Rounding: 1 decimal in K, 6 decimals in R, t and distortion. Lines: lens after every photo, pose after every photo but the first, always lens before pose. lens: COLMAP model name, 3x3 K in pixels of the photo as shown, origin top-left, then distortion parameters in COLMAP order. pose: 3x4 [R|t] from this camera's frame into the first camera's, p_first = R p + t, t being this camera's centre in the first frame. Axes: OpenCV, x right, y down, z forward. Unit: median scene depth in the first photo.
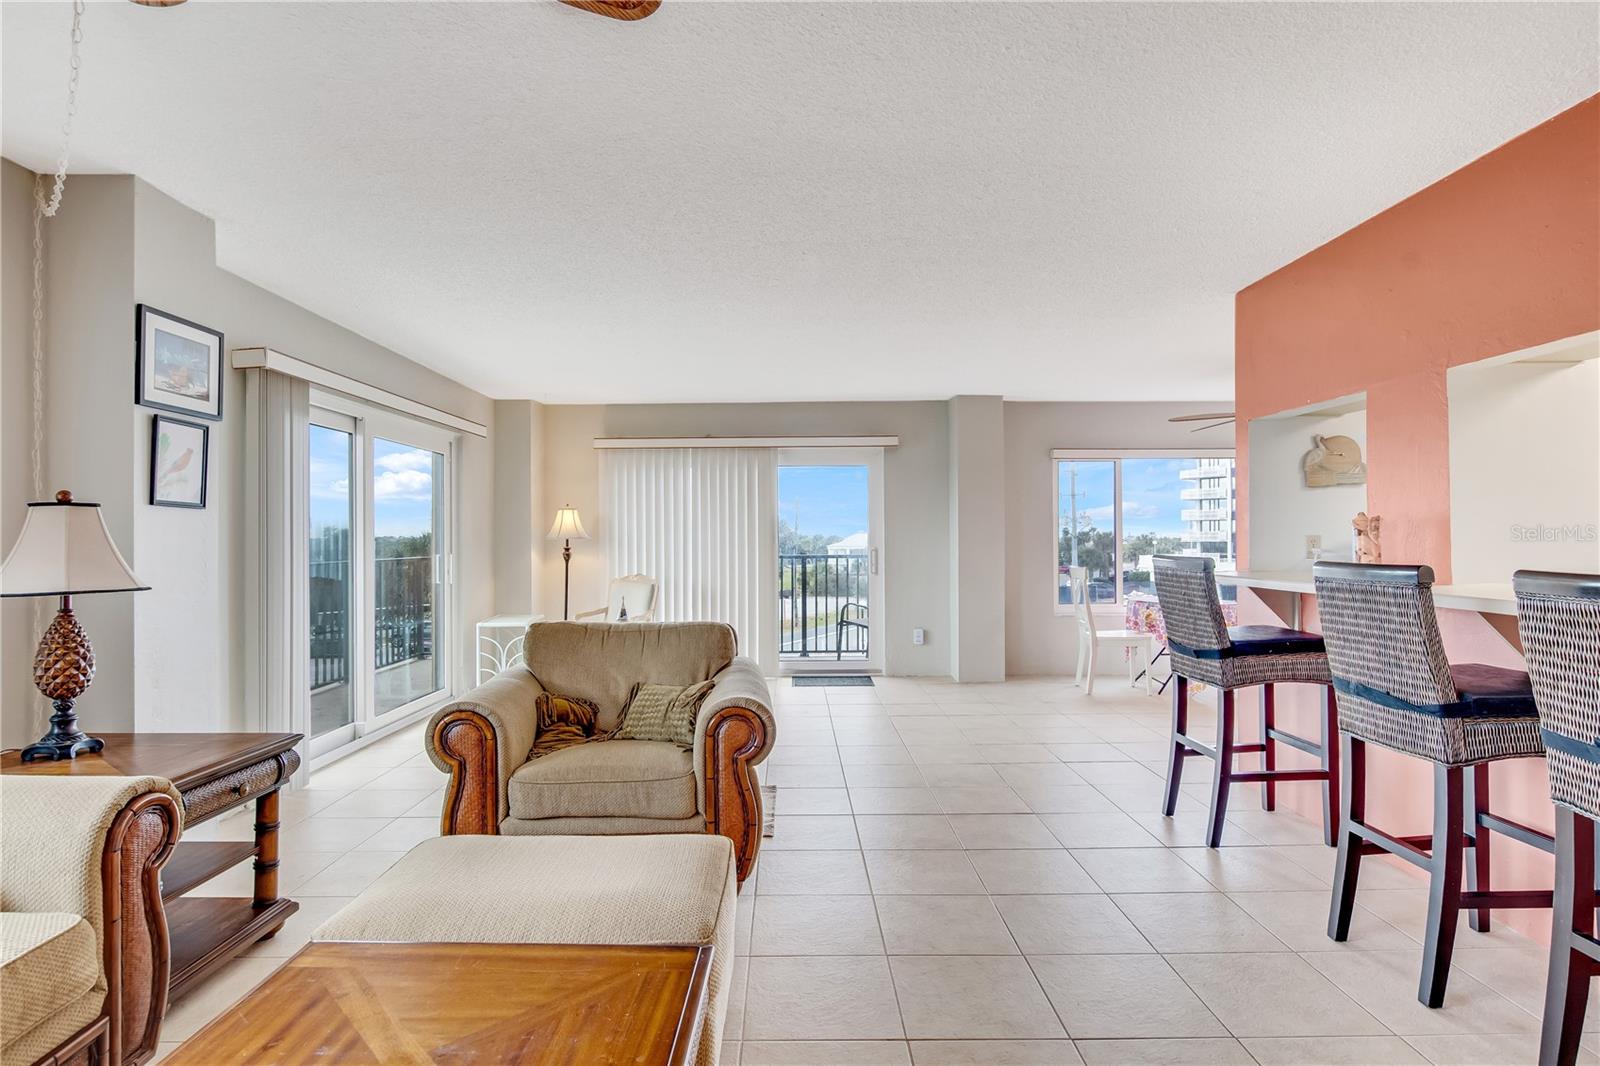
lens RADIAL K [[809.1, 0, 802.2], [0, 809.1, 537.2], [0, 0, 1]] dist [-0.005670, 0.002197]
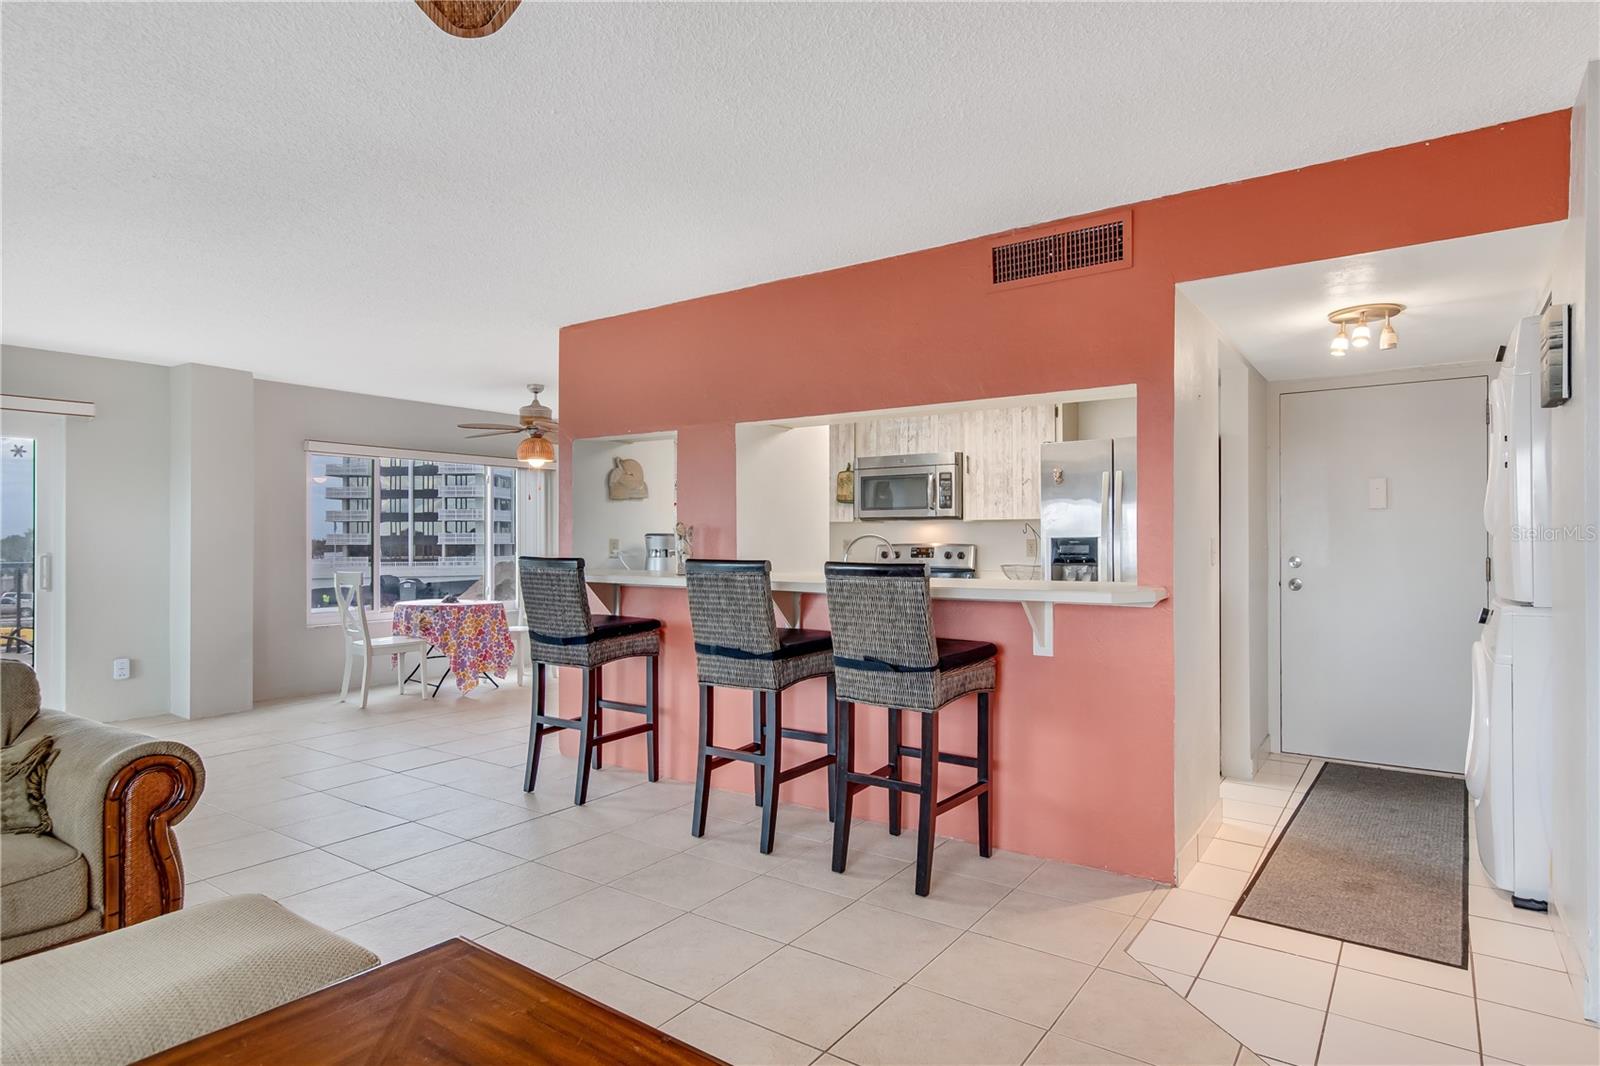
lens RADIAL K [[872.3, 0, 801.5], [0, 872.3, 542.5], [0, 0, 1]] dist [-0.004974, 0.002186]
pose [[0.585794, 0.001018, 0.810459, -0.373307], [-0.003655, 0.999992, 0.001385, -0.000441], [-0.810451, -0.003774, 0.585794, -0.003538]]
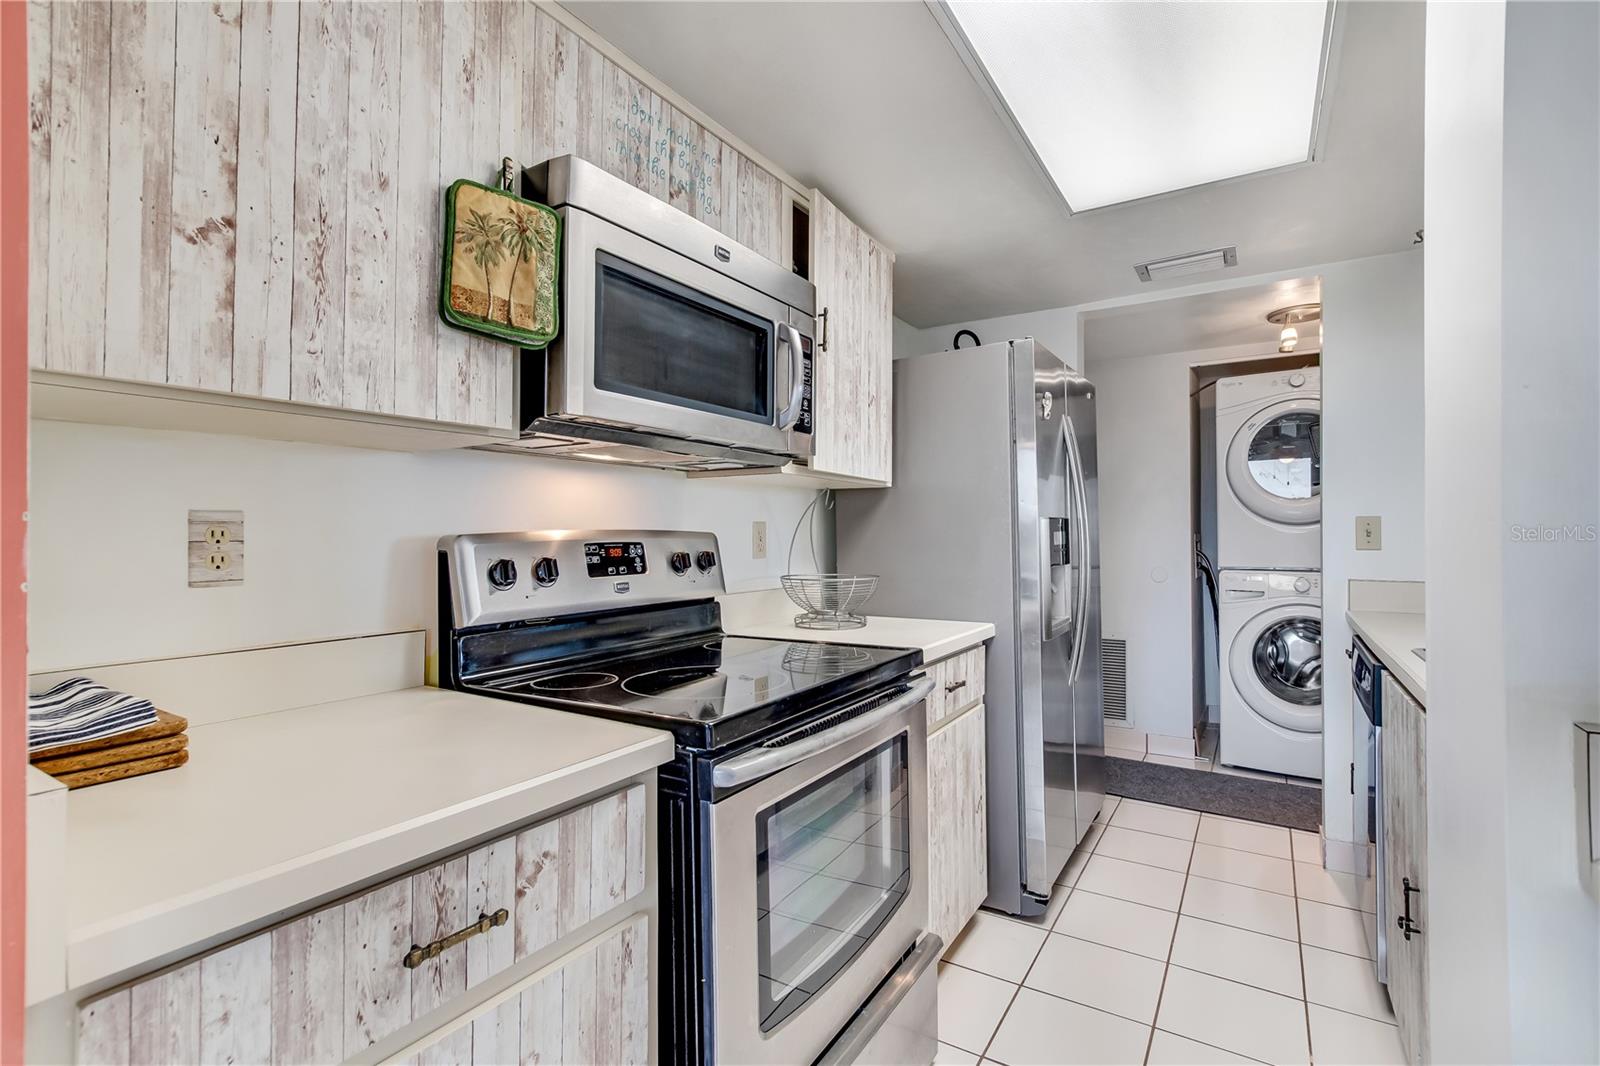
lens RADIAL K [[736.4, 0, 789.2], [0, 736.4, 530.3], [0, 0, 1]] dist [-0.020403, 0.000591]
pose [[-0.836163, 0.009026, 0.548407, 1.118905], [0.005084, 0.999949, -0.008707, 0.009818], [-0.548458, -0.004492, -0.836166, 1.427022]]
